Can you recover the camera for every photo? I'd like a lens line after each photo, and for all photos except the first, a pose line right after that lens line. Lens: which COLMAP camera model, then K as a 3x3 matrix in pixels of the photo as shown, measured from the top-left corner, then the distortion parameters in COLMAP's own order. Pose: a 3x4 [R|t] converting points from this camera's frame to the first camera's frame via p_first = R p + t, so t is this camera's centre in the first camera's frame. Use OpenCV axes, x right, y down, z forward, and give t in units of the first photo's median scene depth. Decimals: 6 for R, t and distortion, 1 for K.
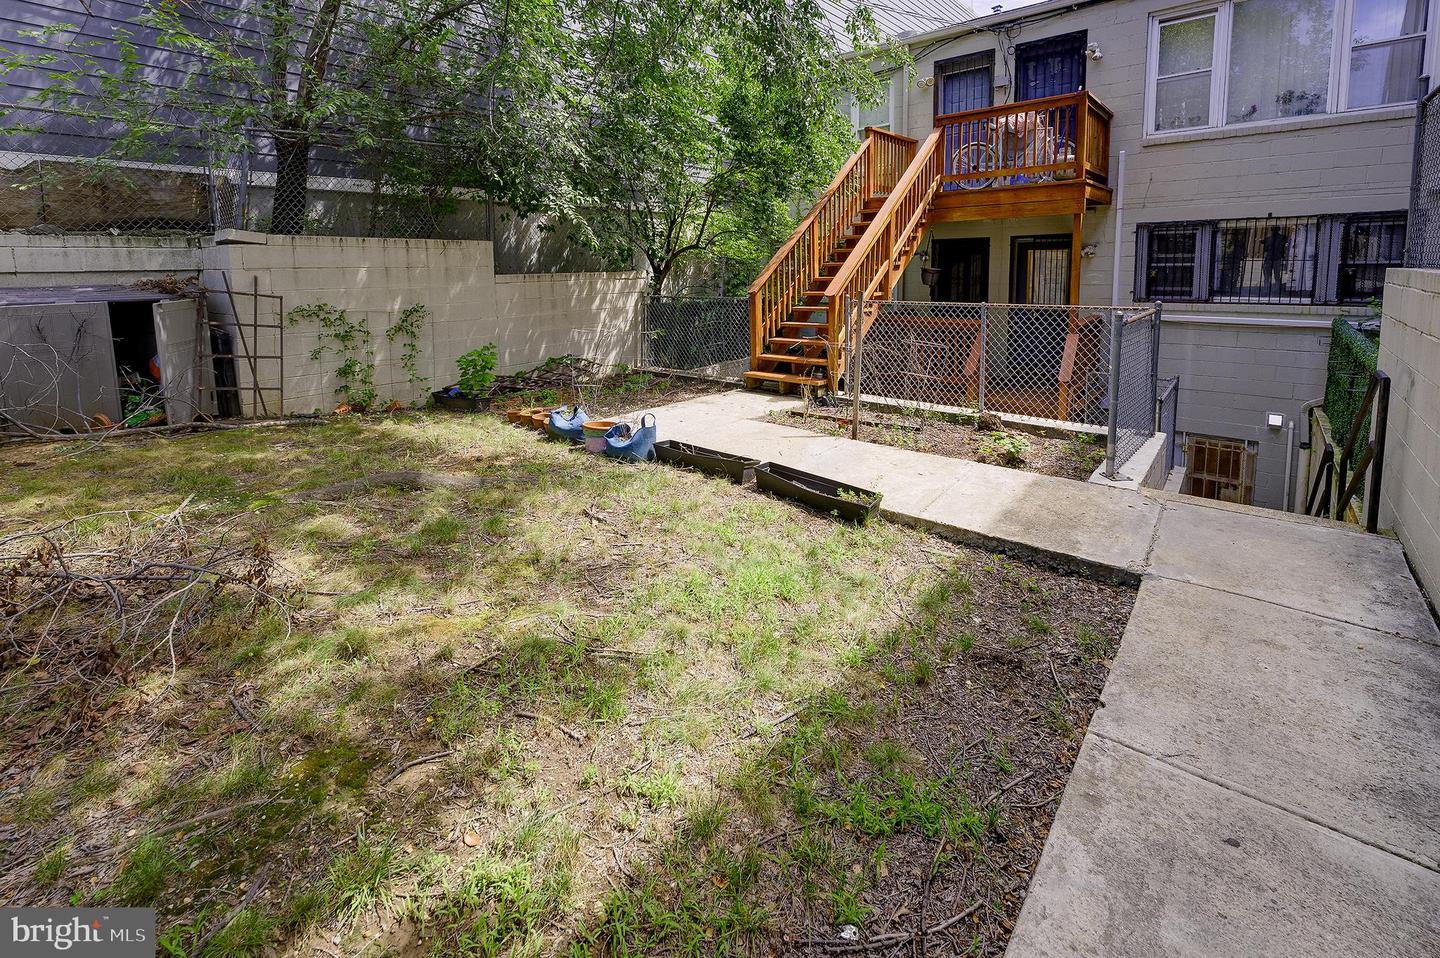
lens RADIAL K [[604.3, 0, 720.0], [0, 604.3, 479.0], [0, 0, 1]] dist [0.001097, -0.000125]
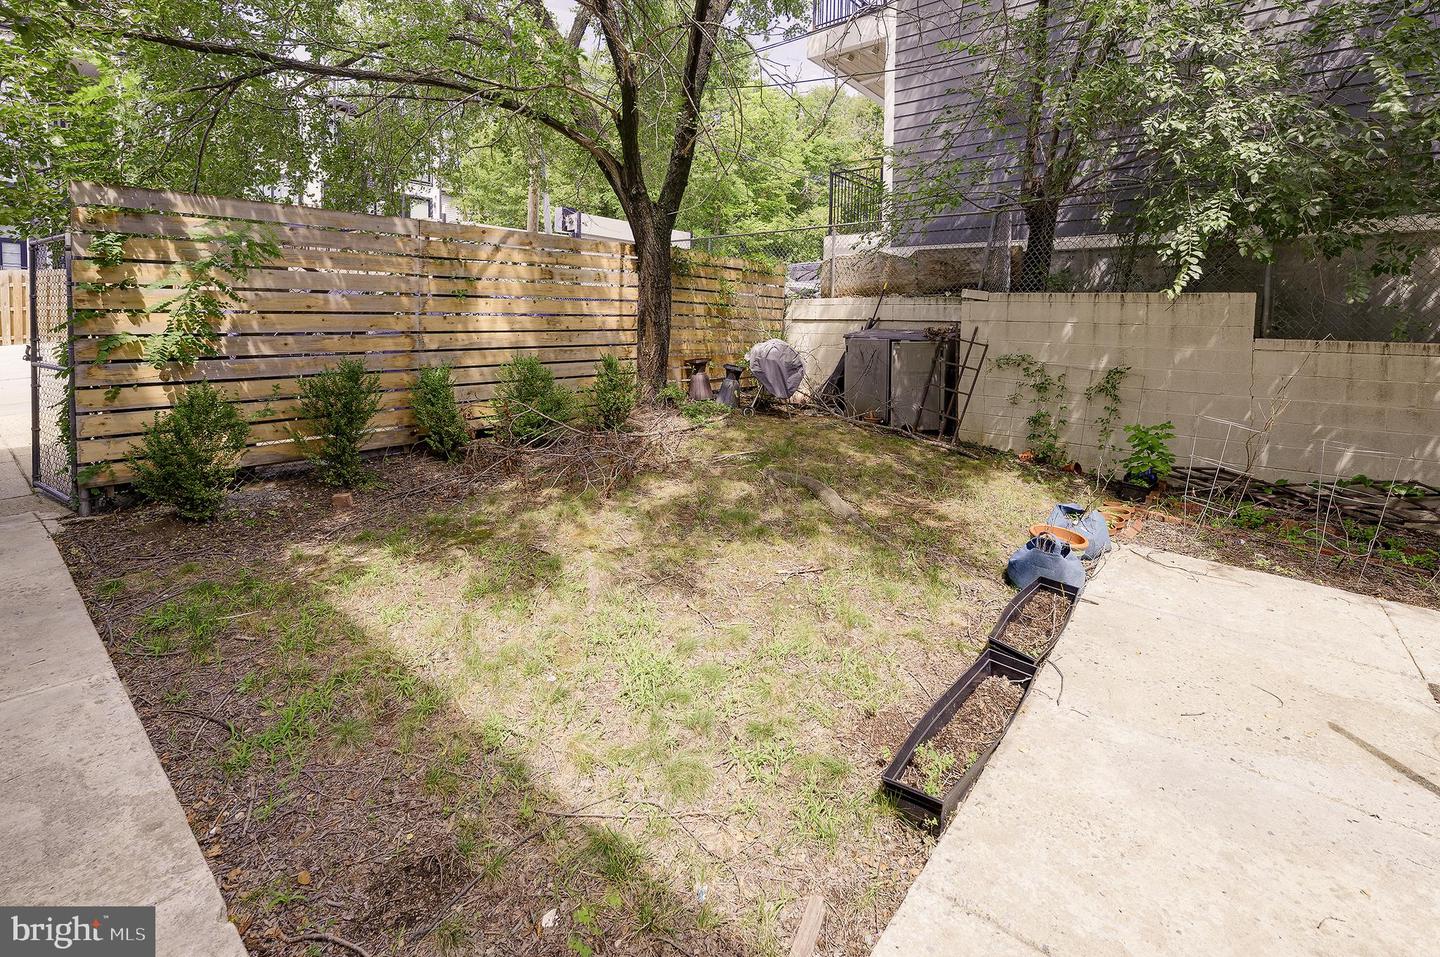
lens RADIAL K [[604.5, 0, 720.0], [0, 604.5, 478.5], [0, 0, 1]] dist [-0.001433, -0.000093]
pose [[0.026946, 0.266872, -0.963355, 0.390141], [-0.356665, 0.902843, 0.240133, -0.149001], [0.933844, 0.337124, 0.119512, 0.422142]]
